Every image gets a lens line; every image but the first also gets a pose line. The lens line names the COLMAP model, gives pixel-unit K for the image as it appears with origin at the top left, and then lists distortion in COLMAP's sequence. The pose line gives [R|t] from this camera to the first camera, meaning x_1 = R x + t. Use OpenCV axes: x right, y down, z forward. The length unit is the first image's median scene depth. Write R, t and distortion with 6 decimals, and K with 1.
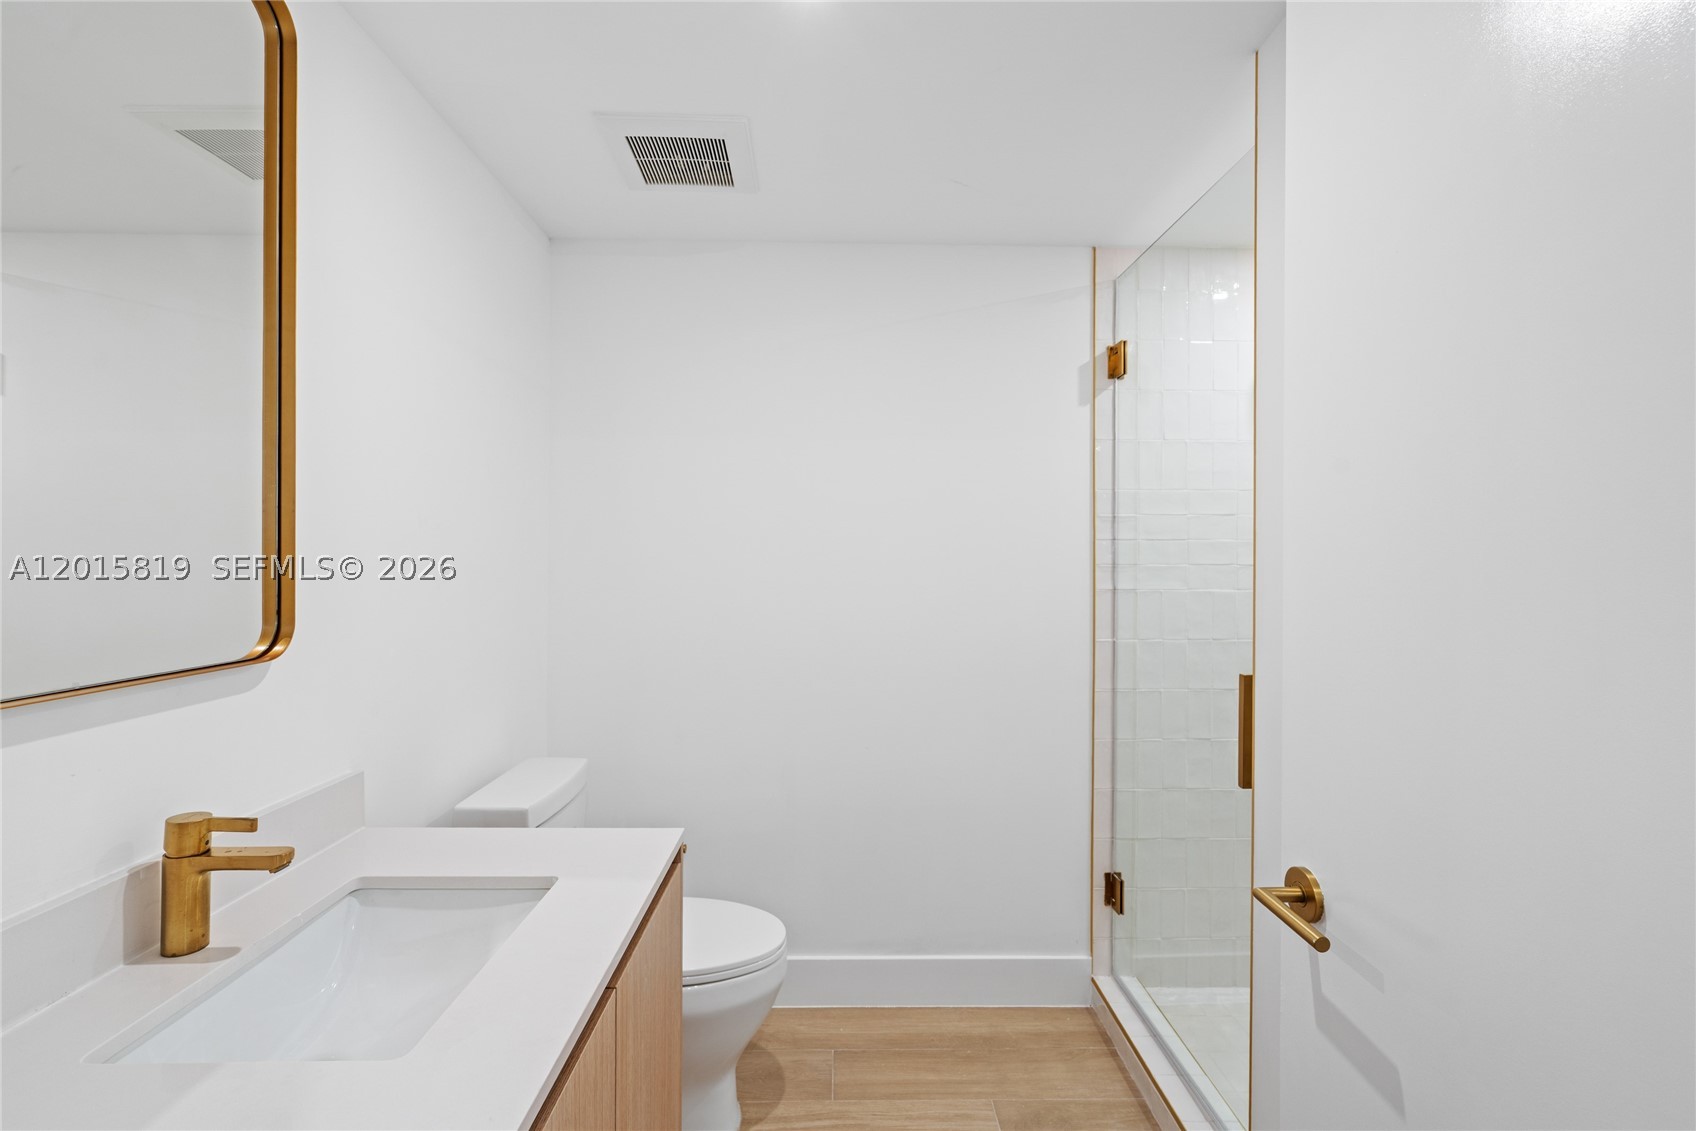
lens RADIAL K [[769.4, 0, 850.2], [0, 769.4, 538.6], [0, 0, 1]] dist [-0.008242, 0.004544]
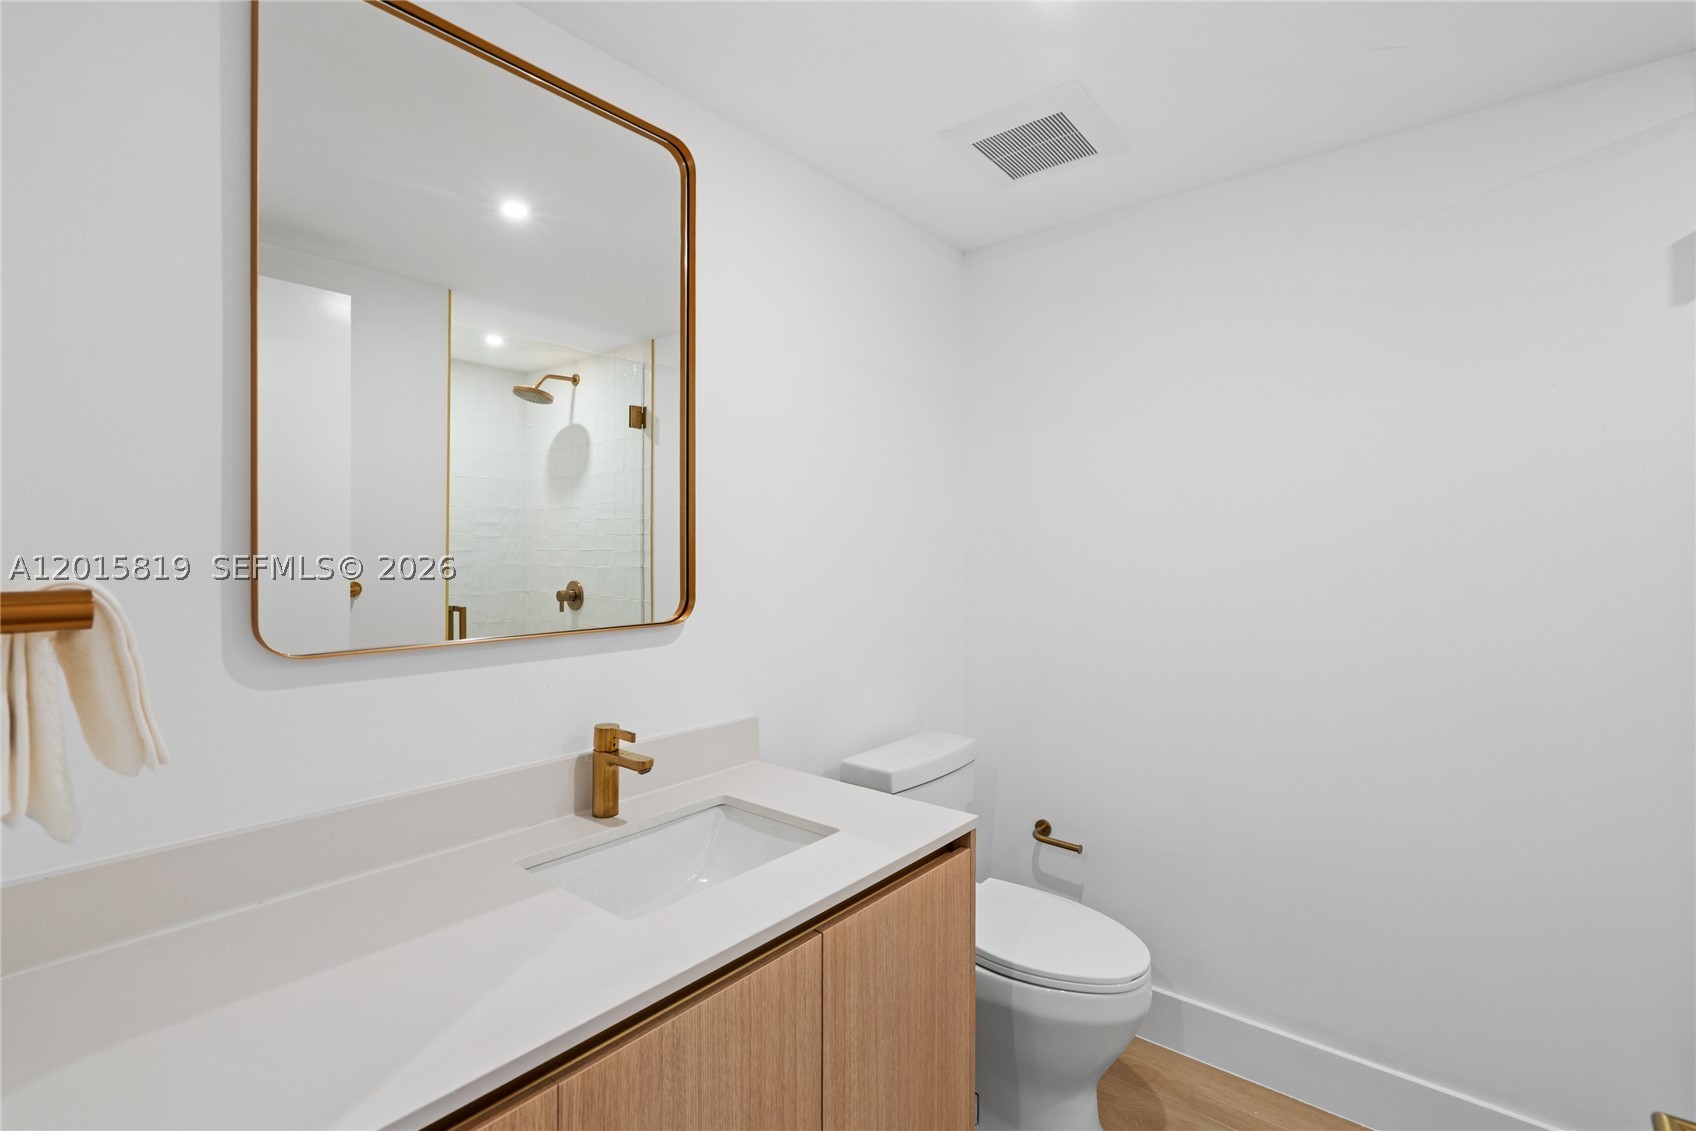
lens RADIAL K [[773.5, 0, 852.5], [0, 773.5, 531.2], [0, 0, 1]] dist [-0.004799, 0.006885]
pose [[0.765172, -0.019533, -0.643530, 0.370159], [0.019207, 0.999787, -0.007508, 0.007578], [0.643539, -0.006615, 0.765384, 0.135405]]
